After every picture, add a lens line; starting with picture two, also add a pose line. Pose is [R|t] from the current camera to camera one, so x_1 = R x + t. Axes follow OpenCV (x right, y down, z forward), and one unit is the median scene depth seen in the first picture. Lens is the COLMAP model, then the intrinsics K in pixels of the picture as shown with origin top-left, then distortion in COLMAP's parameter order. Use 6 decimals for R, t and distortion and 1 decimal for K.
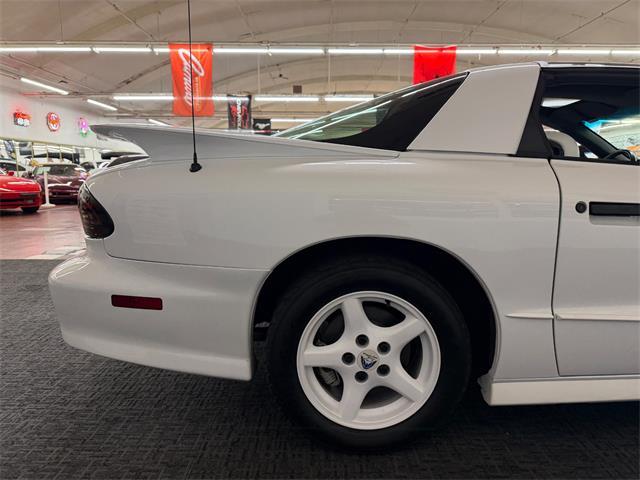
lens RADIAL K [[456.0, 0, 318.2], [0, 456.0, 239.5], [0, 0, 1]] dist [0.011786, -0.024489]
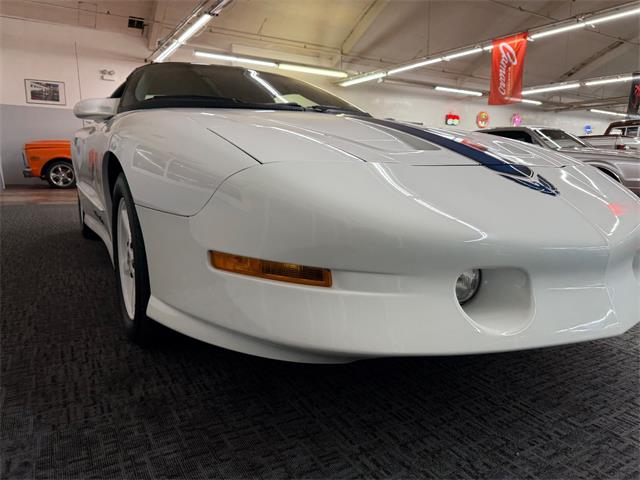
lens RADIAL K [[456.0, 0, 319.2], [0, 456.0, 241.7], [0, 0, 1]] dist [0.011786, -0.024489]
pose [[0.508148, 0.149762, -0.848149, 0.463367], [-0.143023, 0.985766, 0.088373, 0.011724], [0.849312, 0.076398, 0.522334, 0.106025]]
